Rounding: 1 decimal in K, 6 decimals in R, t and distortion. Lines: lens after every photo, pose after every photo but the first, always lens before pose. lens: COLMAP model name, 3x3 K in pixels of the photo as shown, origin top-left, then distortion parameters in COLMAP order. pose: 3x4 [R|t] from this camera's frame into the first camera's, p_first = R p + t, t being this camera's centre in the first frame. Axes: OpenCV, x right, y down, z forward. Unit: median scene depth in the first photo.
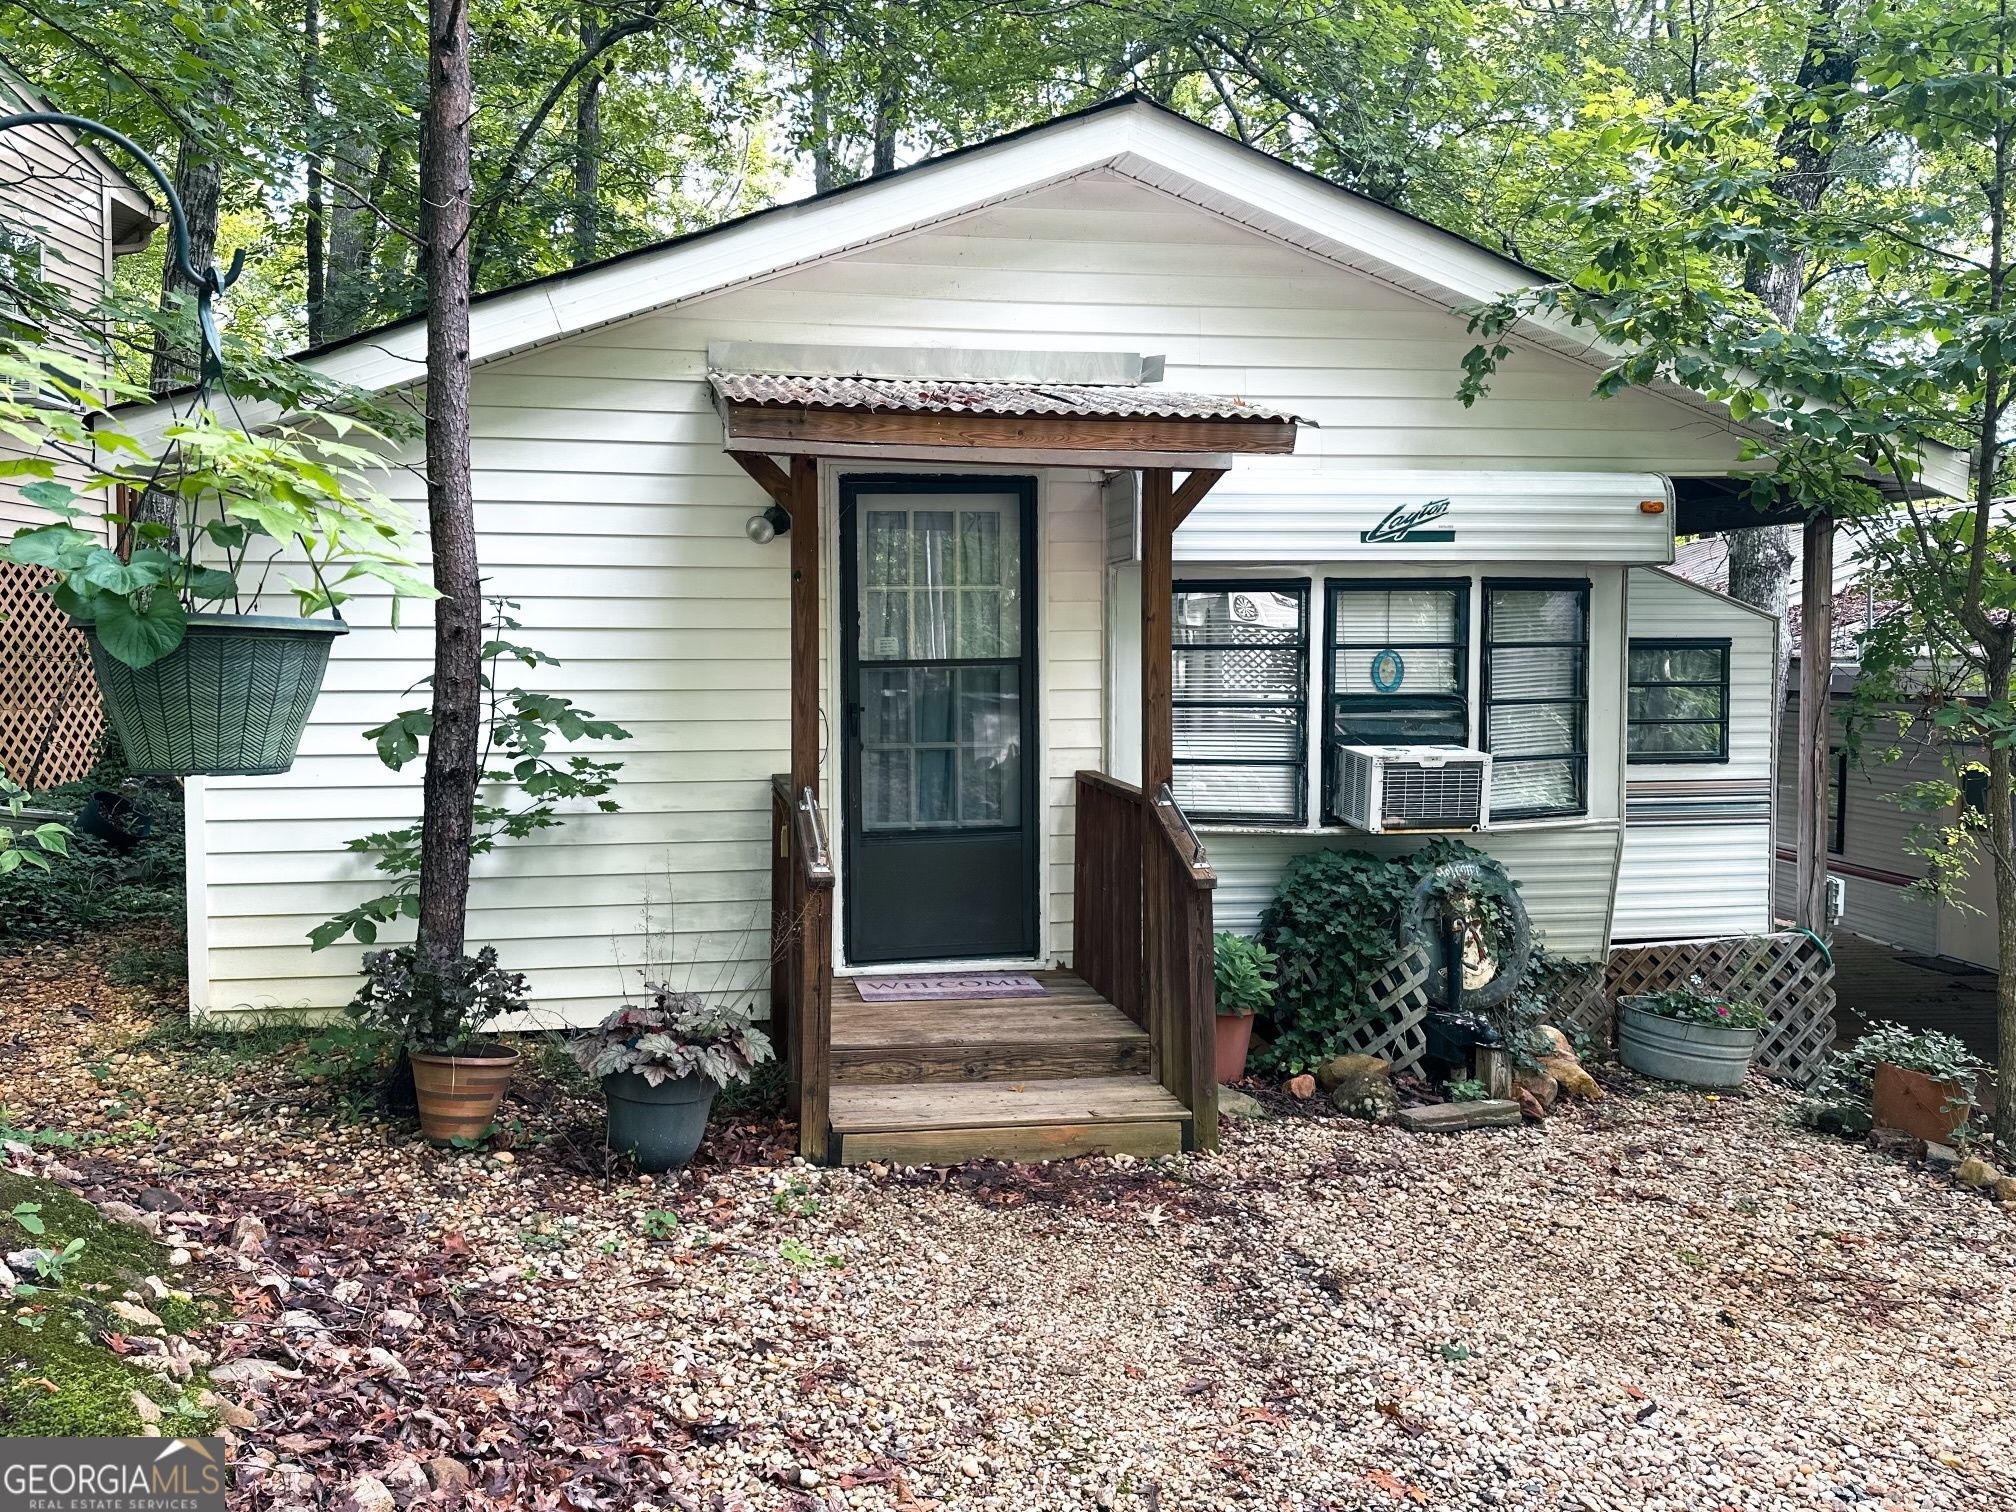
lens RADIAL K [[1482.6, 0, 1008.0], [0, 1482.6, 756.0], [0, 0, 1]] dist [0.007759, -0.045550]
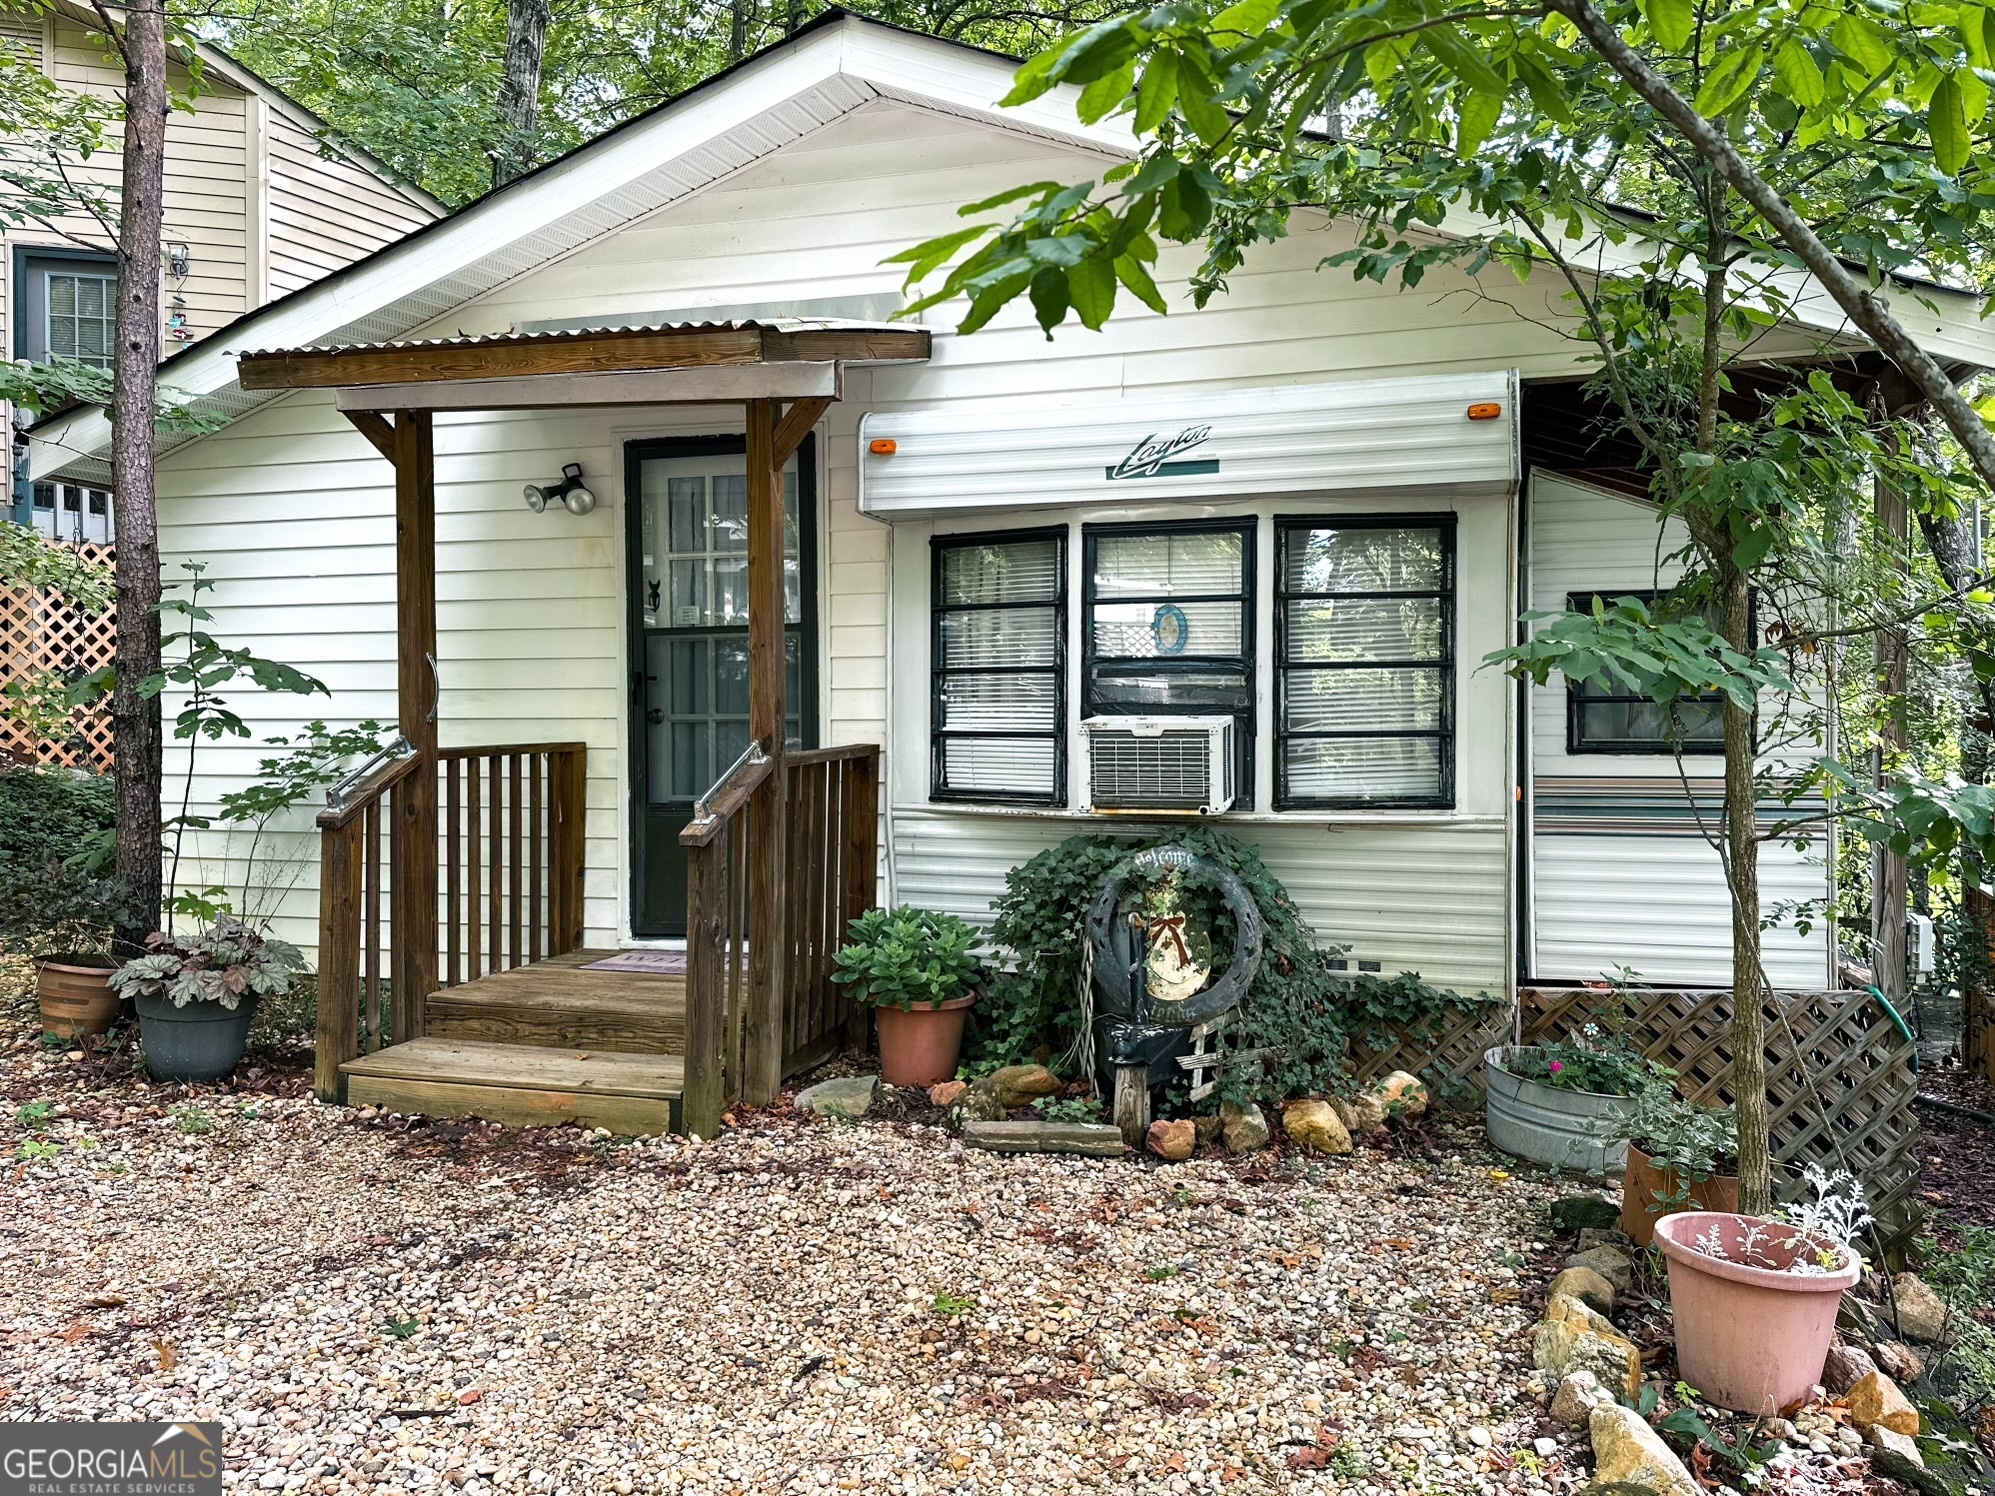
lens RADIAL K [[1530.7, 0, 997.5], [0, 1530.7, 748.0], [0, 0, 1]] dist [0.073239, -0.130520]
pose [[0.918575, 0.010577, -0.395105, 0.527768], [-0.026120, 0.999081, -0.033981, 0.044548], [0.394383, 0.041534, 0.918007, 0.155135]]
